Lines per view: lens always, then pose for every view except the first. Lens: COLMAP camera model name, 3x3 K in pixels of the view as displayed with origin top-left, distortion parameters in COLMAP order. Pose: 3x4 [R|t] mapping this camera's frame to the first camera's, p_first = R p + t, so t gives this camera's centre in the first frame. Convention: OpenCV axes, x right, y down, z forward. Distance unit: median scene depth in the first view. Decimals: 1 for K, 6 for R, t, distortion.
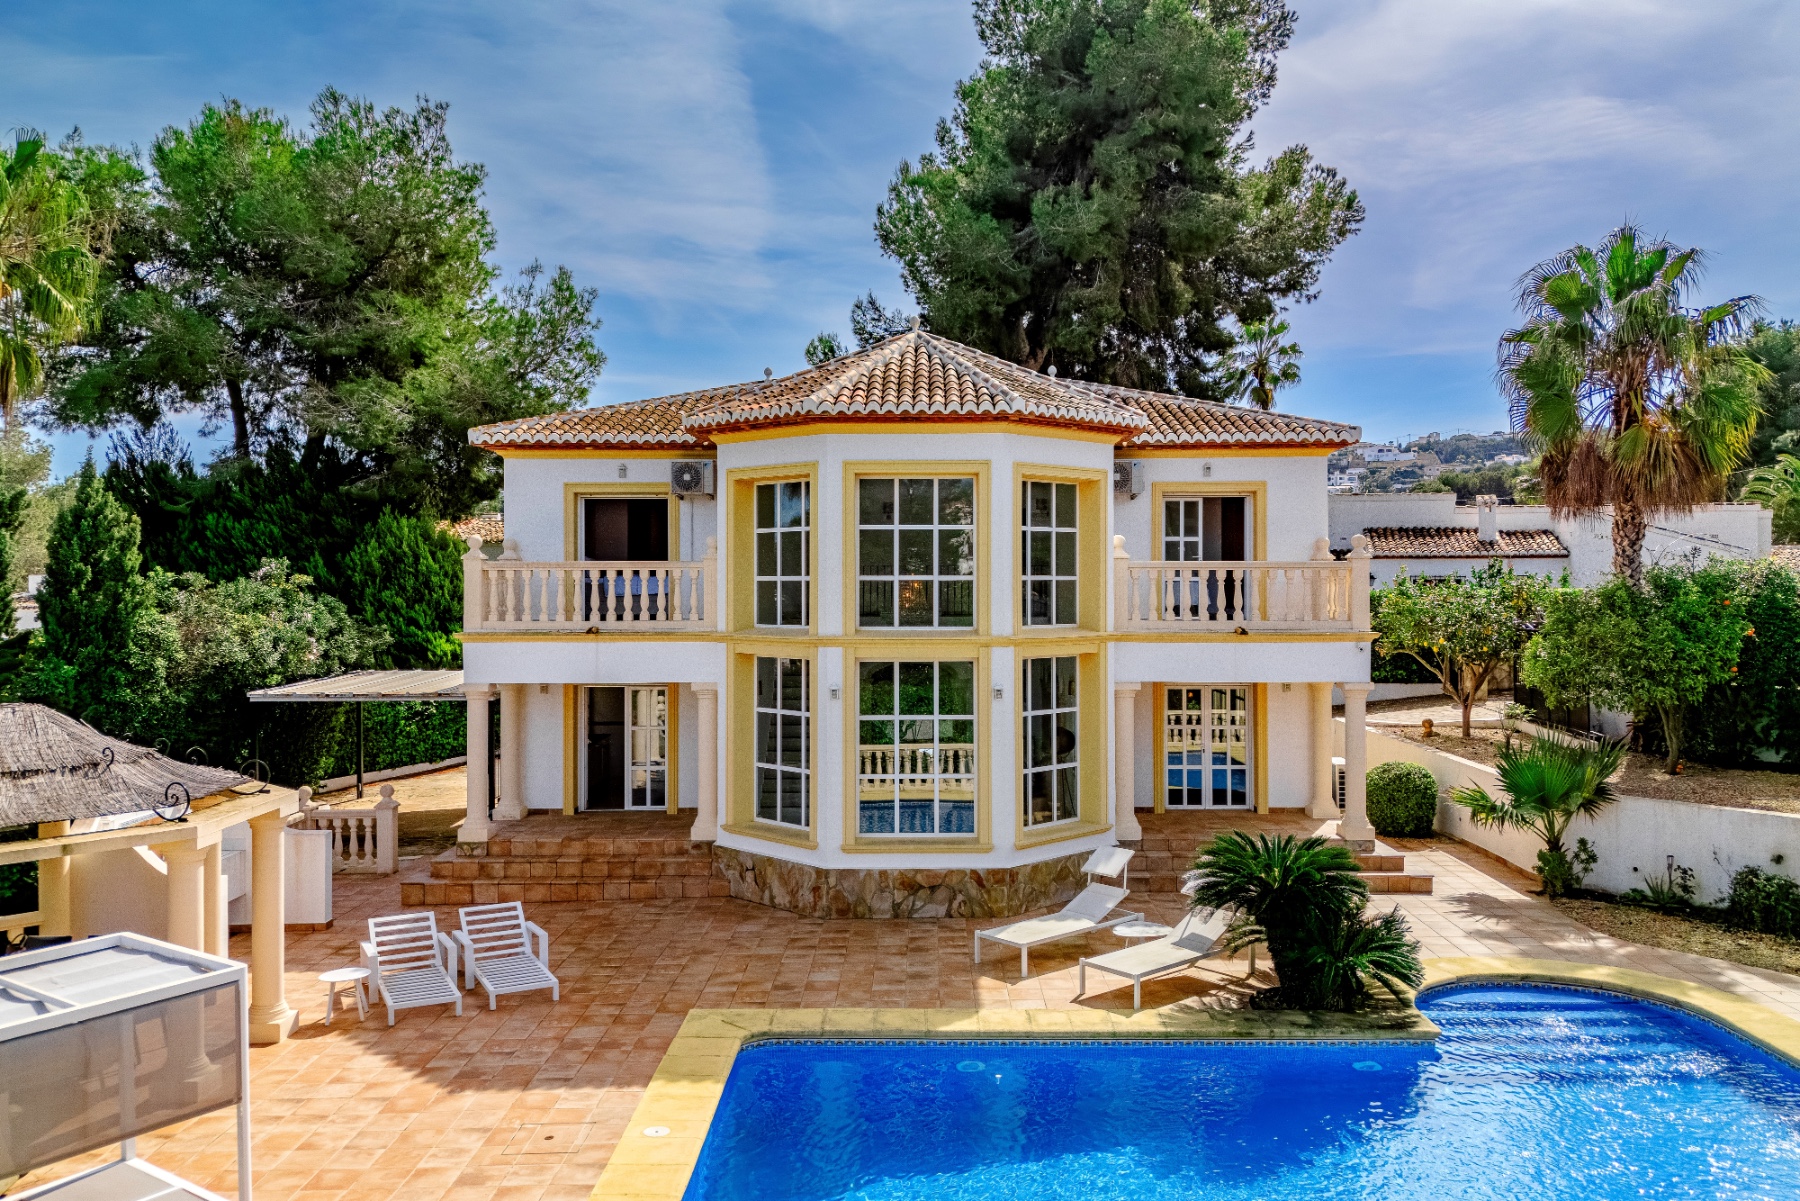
lens RADIAL K [[1408.6, 0, 900.0], [0, 1408.6, 600.5], [0, 0, 1]] dist [0.007560, -0.001737]
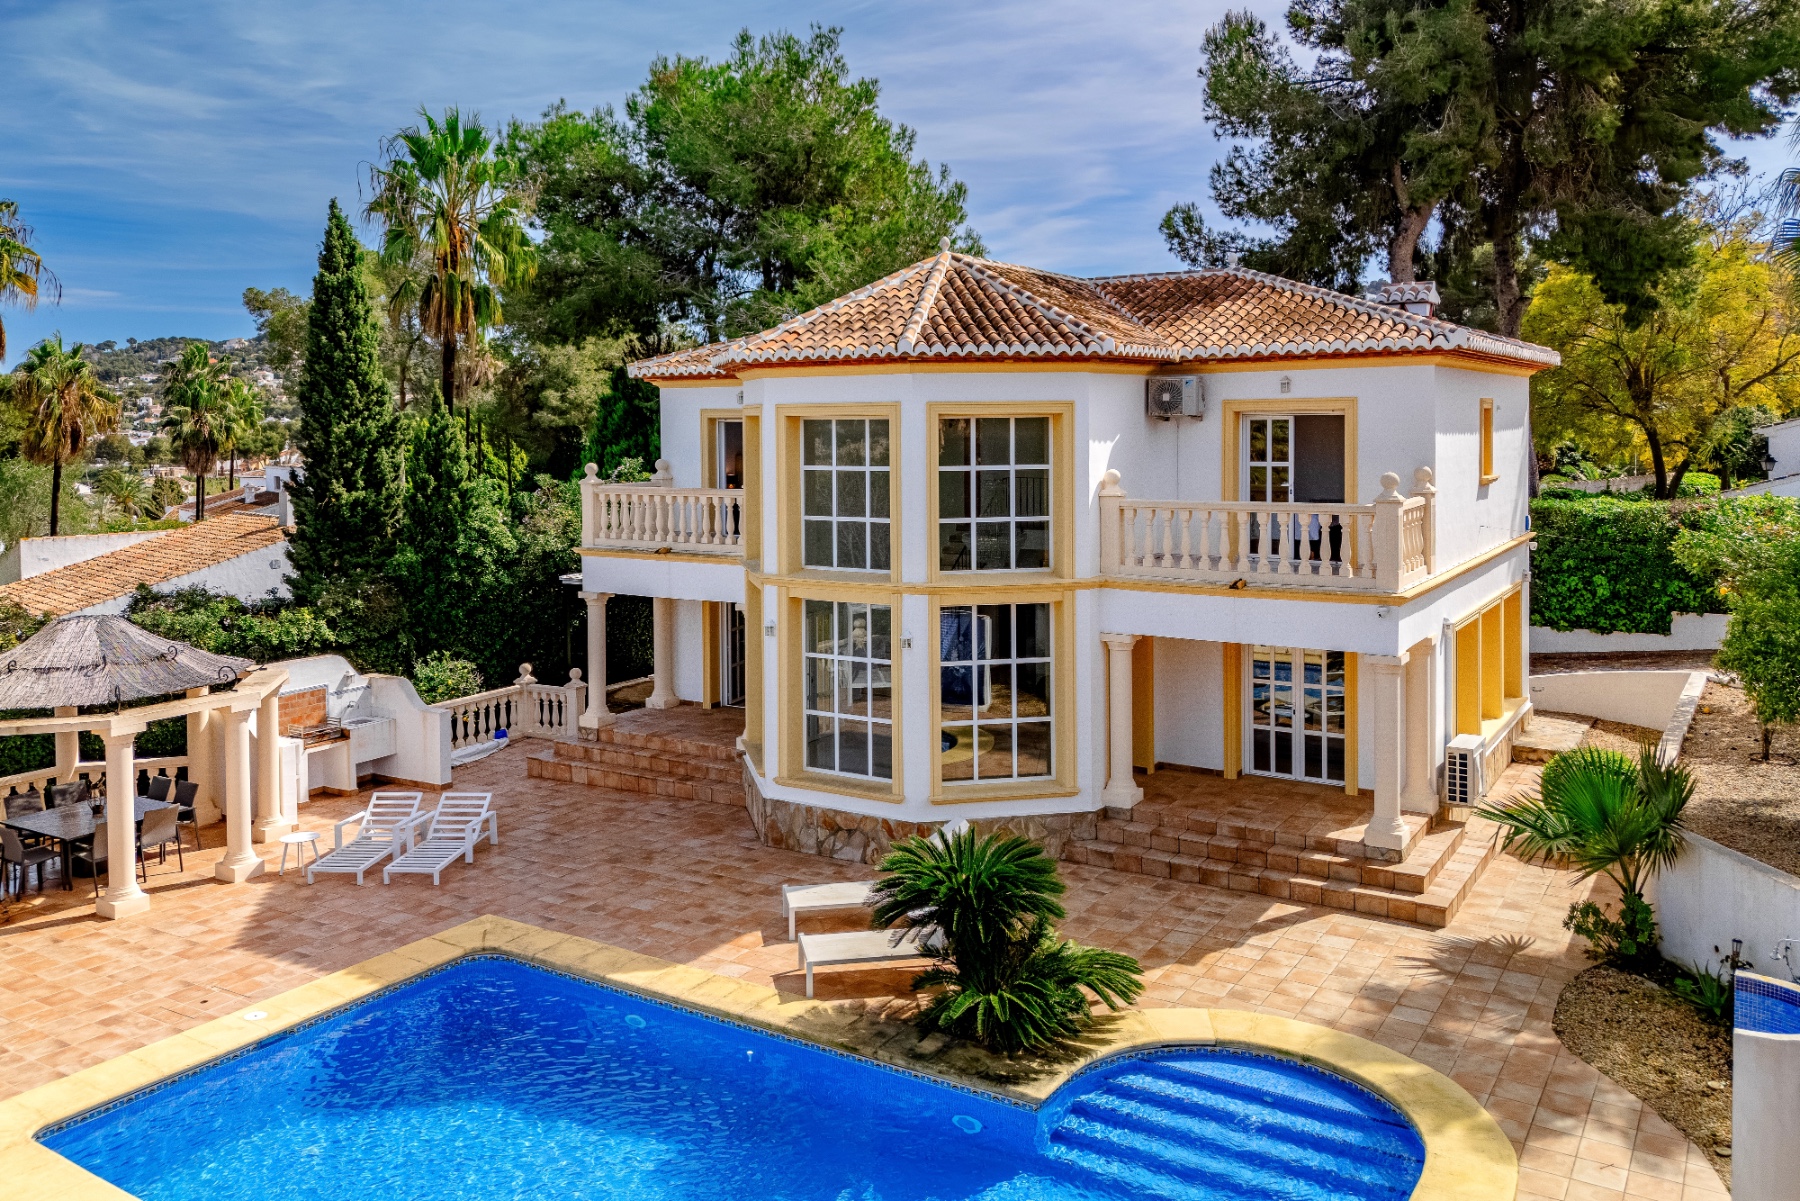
lens RADIAL K [[1414.3, 0, 799.4], [0, 1414.3, 472.1], [0, 0, 1]] dist [0.006461, -0.004323]
pose [[0.835450, 0.009760, -0.549480, 0.520082], [0.003325, 0.999734, 0.022812, -0.070957], [0.549557, -0.020886, 0.835195, 0.139893]]
